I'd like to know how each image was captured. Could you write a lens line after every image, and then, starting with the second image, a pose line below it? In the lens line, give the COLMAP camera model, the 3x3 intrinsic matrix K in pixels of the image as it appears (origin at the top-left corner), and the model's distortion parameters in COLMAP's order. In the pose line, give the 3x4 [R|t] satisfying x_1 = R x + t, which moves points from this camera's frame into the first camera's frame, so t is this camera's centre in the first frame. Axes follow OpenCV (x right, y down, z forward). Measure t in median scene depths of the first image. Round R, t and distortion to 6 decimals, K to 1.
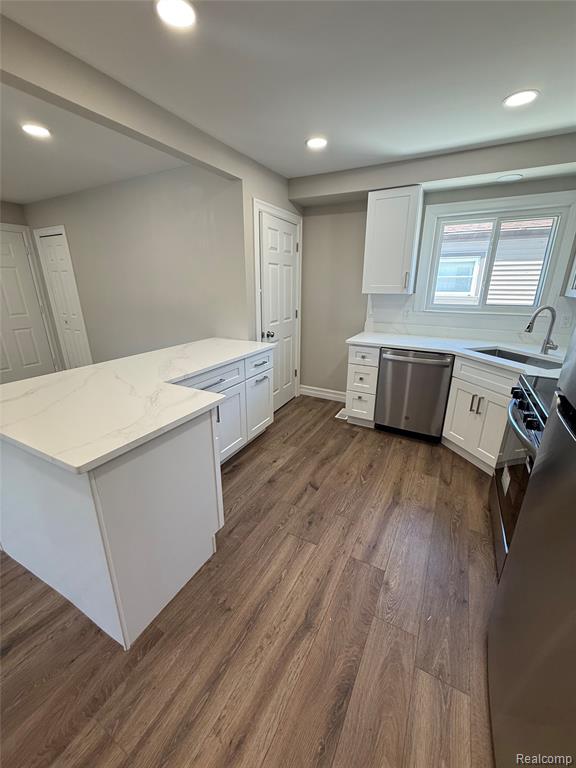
lens RADIAL K [[308.7, 0, 288.0], [0, 308.7, 384.0], [0, 0, 1]] dist [0.000665, 0.000004]
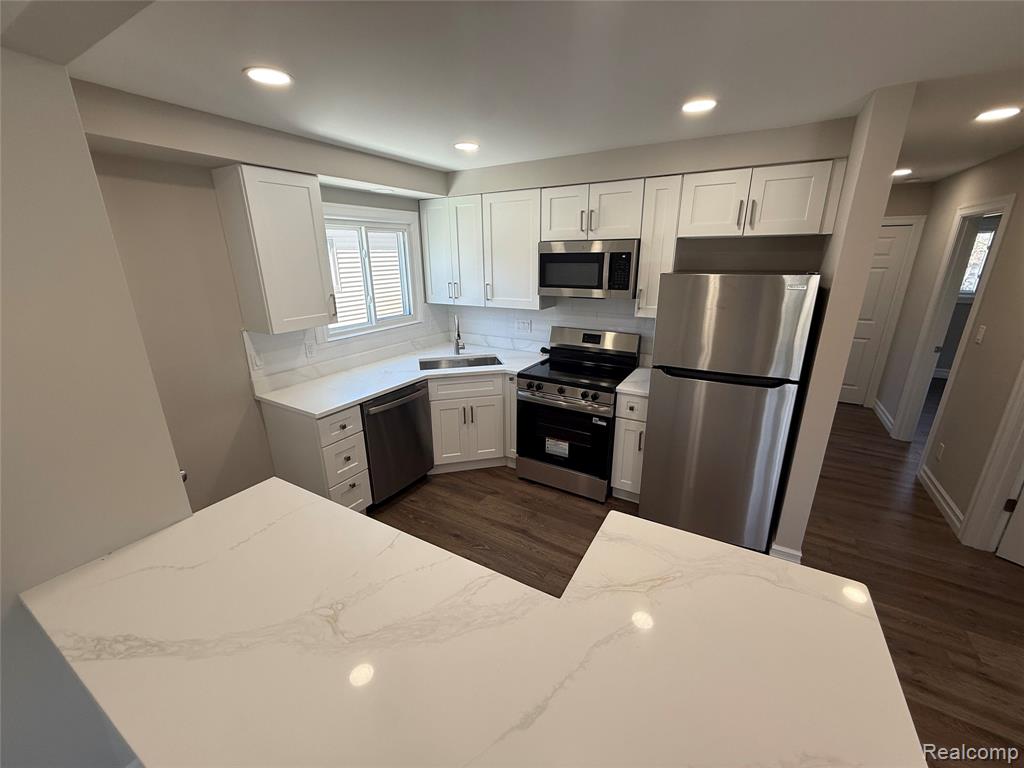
lens RADIAL K [[411.7, 0, 512.0], [0, 411.7, 384.0], [0, 0, 1]] dist [0.000665, 0.000004]
pose [[0.026991, -0.306010, 0.951646, -0.593825], [0.318344, 0.905060, 0.282000, -0.329346], [-0.947591, 0.295339, 0.121845, 0.589114]]
